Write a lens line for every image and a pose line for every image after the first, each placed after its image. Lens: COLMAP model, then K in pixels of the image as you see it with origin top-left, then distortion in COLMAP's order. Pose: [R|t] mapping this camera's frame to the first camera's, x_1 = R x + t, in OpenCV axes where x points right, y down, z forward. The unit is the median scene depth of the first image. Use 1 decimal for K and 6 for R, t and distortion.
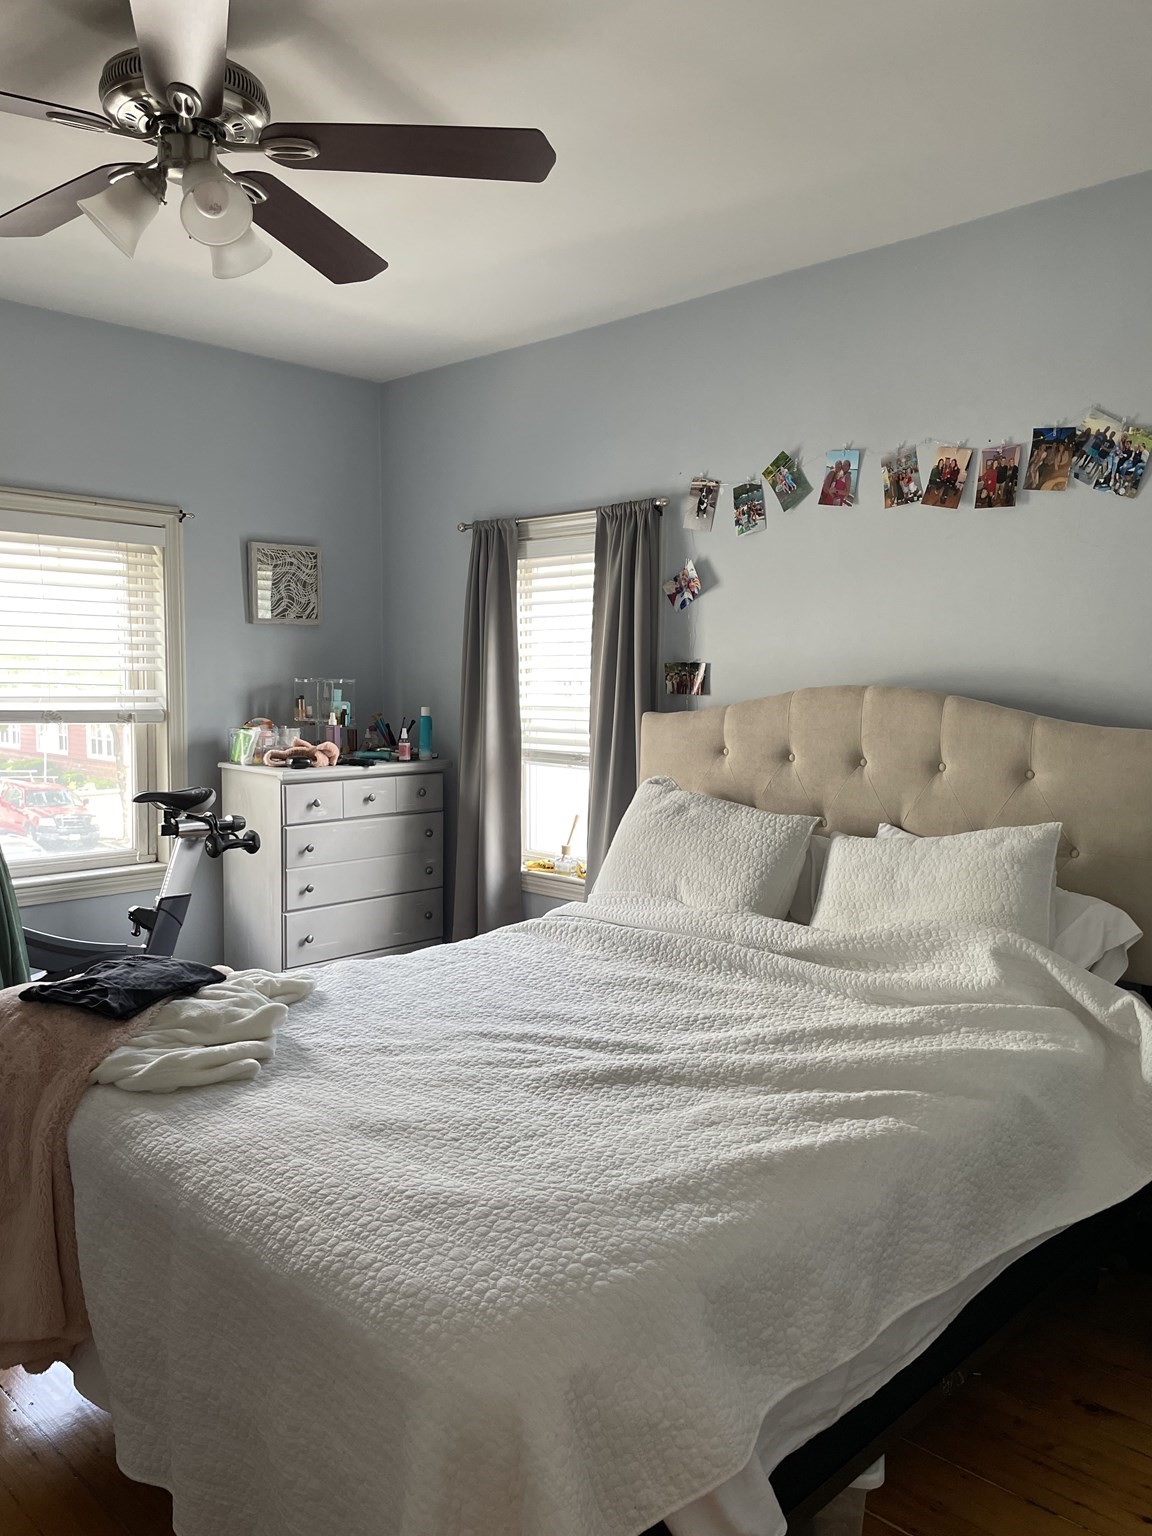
lens RADIAL K [[1168.7, 0, 577.4], [0, 1168.7, 768.9], [0, 0, 1]] dist [0.062768, -0.082151]
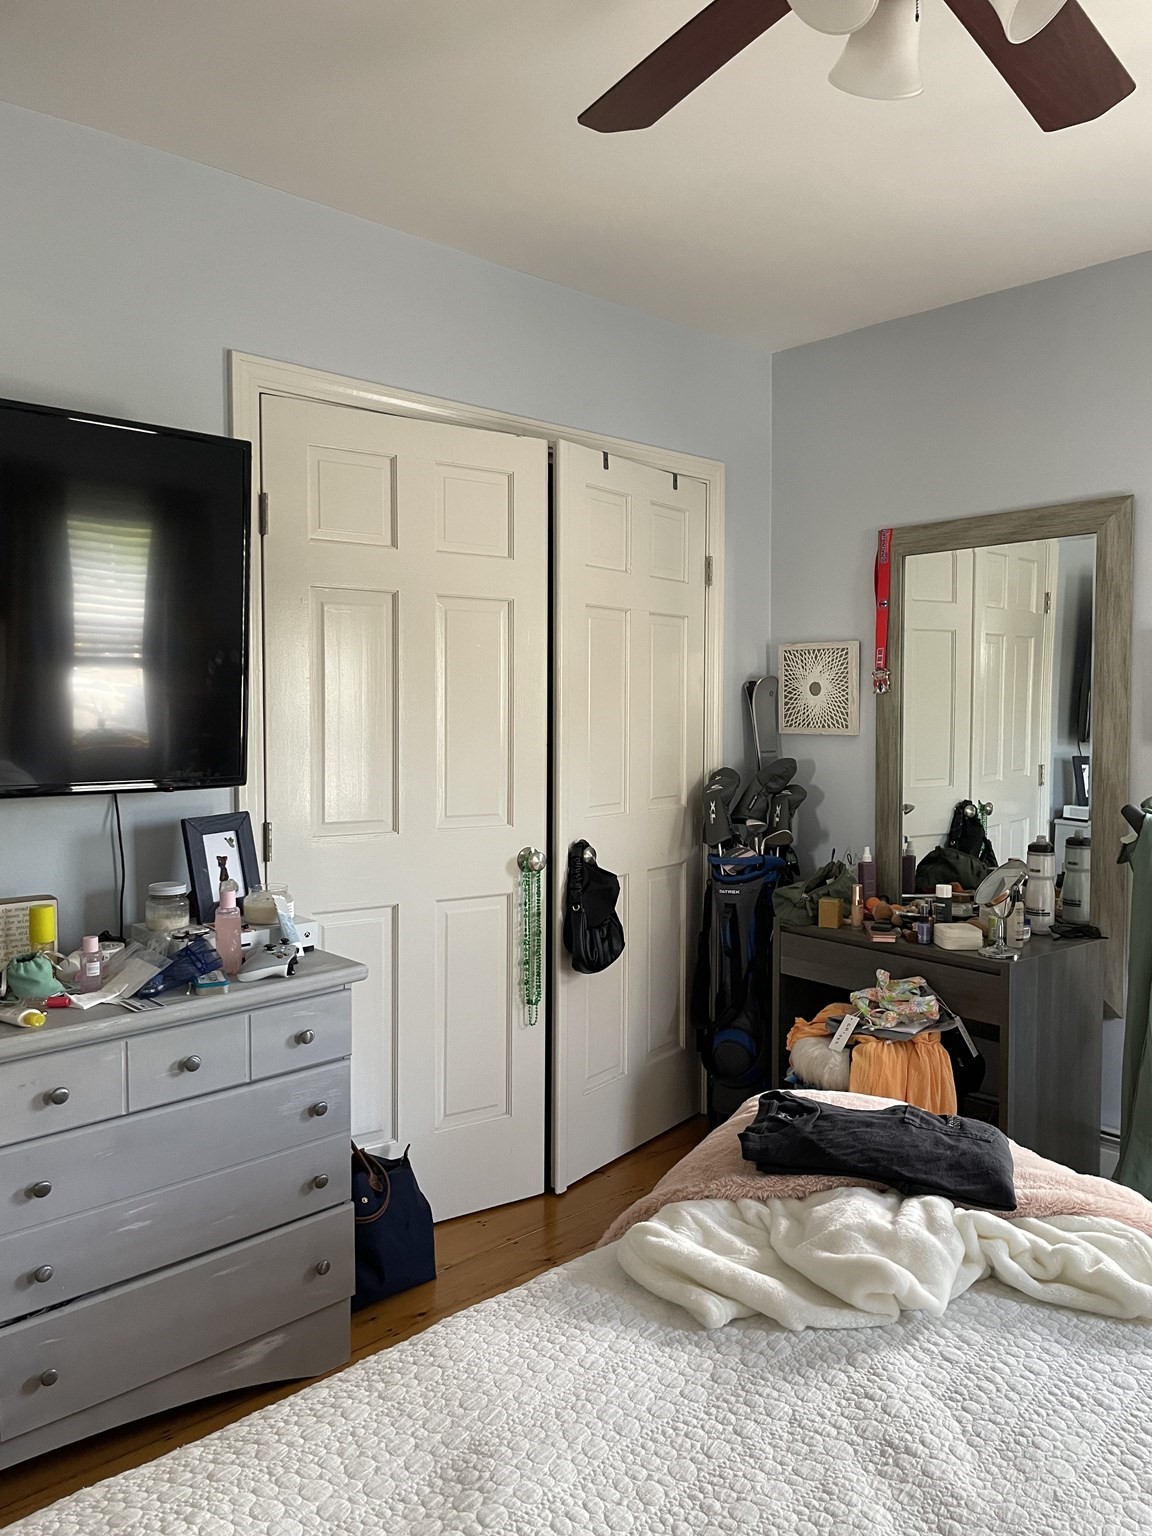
lens RADIAL K [[1168.7, 0, 578.0], [0, 1168.7, 767.2], [0, 0, 1]] dist [0.062768, -0.082151]
pose [[-0.032050, 0.045453, -0.998452, 0.311044], [-0.089943, 0.994781, 0.048173, -0.056015], [0.995431, 0.091347, -0.027795, 0.831028]]
